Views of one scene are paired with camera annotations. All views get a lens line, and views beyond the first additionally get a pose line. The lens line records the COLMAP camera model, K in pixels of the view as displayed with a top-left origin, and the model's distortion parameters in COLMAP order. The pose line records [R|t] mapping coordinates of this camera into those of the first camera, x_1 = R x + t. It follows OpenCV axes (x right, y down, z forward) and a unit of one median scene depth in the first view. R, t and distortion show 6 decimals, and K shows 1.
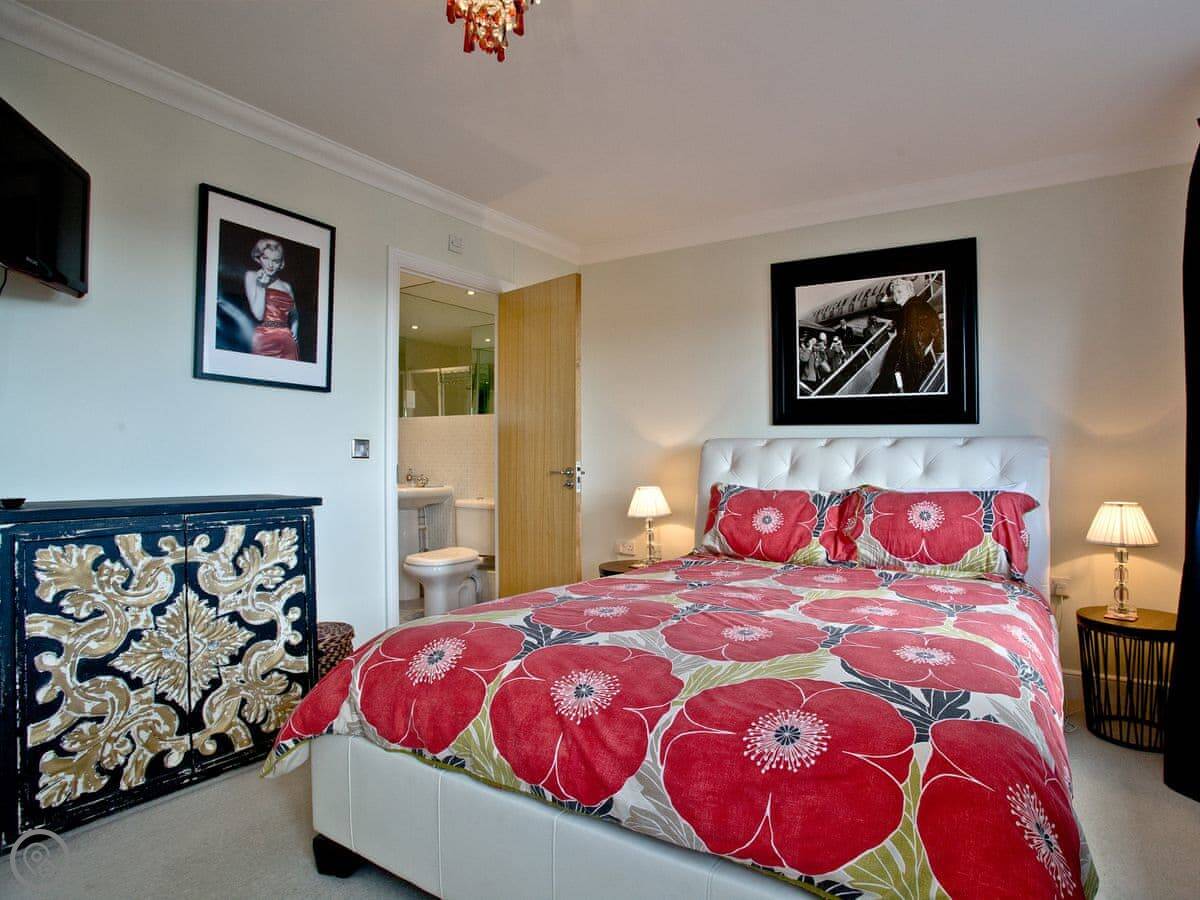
lens RADIAL K [[657.3, 0, 649.7], [0, 657.3, 442.3], [0, 0, 1]] dist [-0.026351, -0.000095]
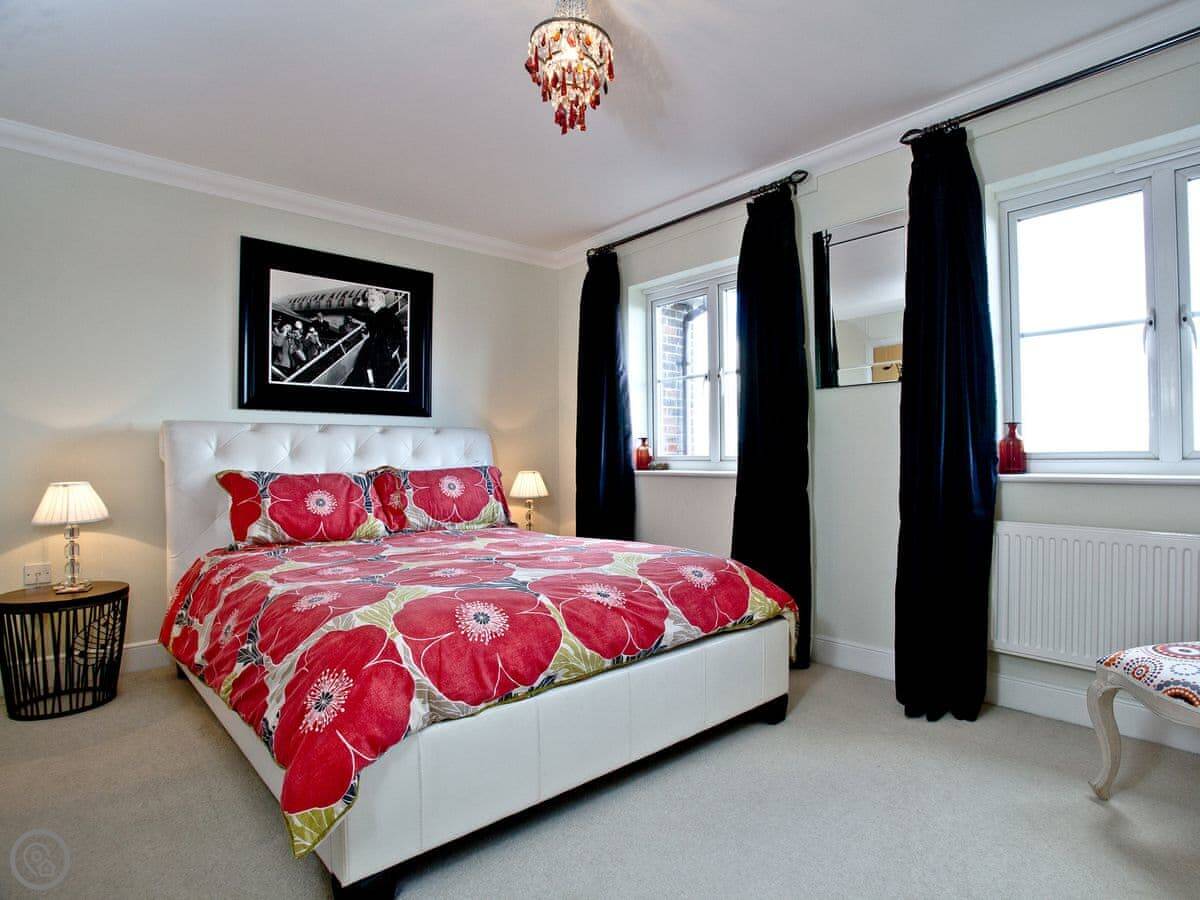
lens RADIAL K [[657.3, 0, 649.7], [0, 657.3, 442.3], [0, 0, 1]] dist [-0.026351, -0.000095]
pose [[0.314088, 0.002923, 0.949389, -0.562891], [-0.019523, 0.999804, 0.003380, 0.008430], [-0.949193, -0.019597, 0.314084, 0.164624]]
